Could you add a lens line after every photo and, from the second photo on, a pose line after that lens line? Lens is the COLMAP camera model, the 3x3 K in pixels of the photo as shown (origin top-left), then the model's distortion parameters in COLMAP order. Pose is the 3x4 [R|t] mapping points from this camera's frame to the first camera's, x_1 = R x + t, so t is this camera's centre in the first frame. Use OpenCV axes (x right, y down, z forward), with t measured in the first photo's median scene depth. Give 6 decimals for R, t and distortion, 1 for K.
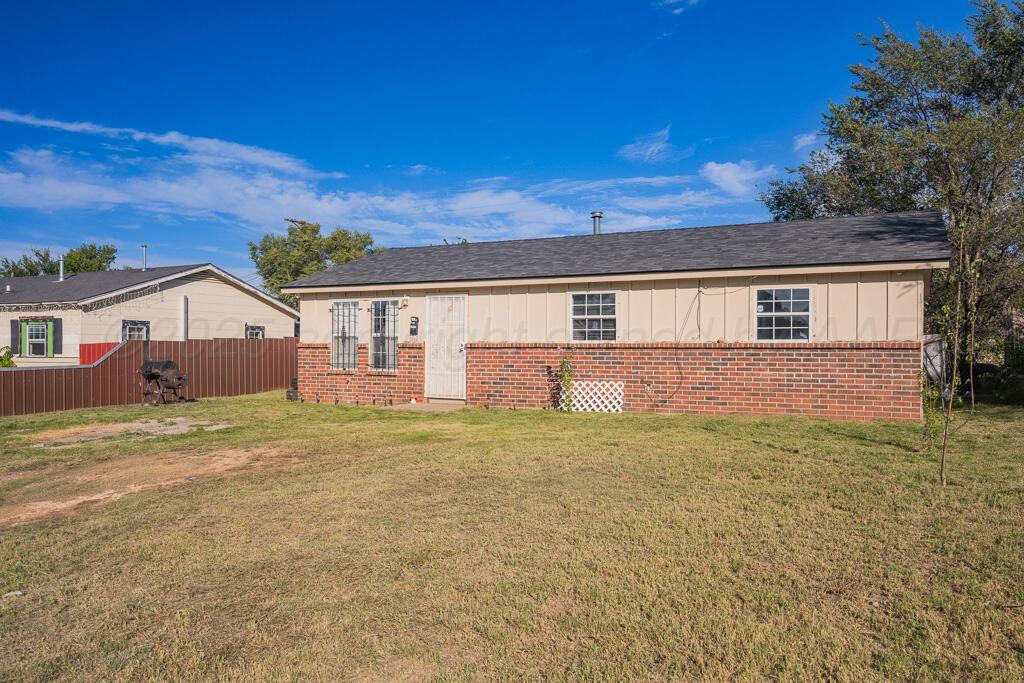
lens RADIAL K [[778.9, 0, 479.6], [0, 778.9, 364.6], [0, 0, 1]] dist [0.011041, -0.003404]
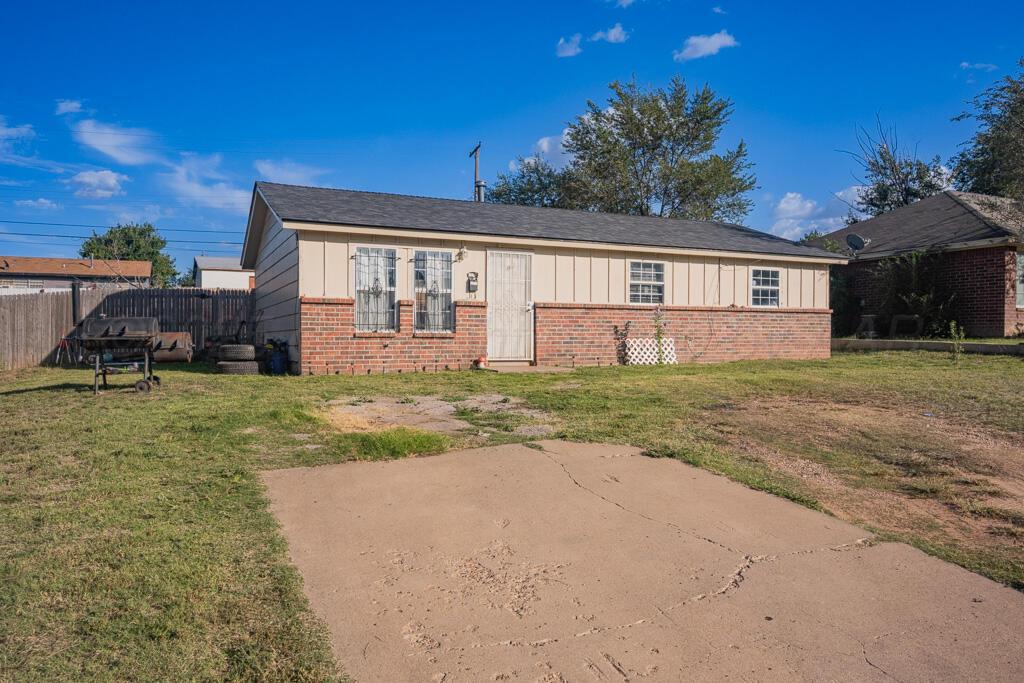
lens RADIAL K [[778.9, 0, 502.1], [0, 778.9, 337.6], [0, 0, 1]] dist [0.011041, -0.003404]
pose [[0.568803, -0.005863, 0.822453, -0.819232], [0.014104, 0.999897, -0.002626, 0.017685], [-0.822353, 0.013093, 0.568828, 0.464478]]
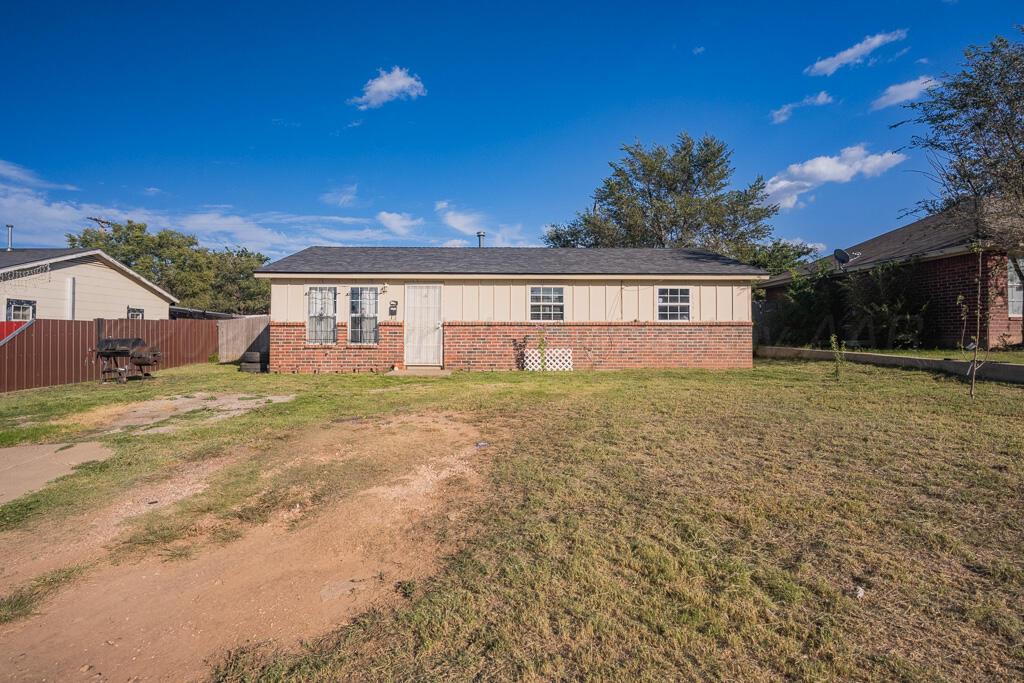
lens RADIAL K [[517.6, 0, 485.5], [0, 517.6, 327.3], [0, 0, 1]] dist [0.003005, 0.001017]
pose [[0.873230, 0.003441, 0.487296, -0.363627], [0.011878, 0.999528, -0.028342, 0.006288], [-0.487164, 0.030537, 0.872777, 0.208948]]
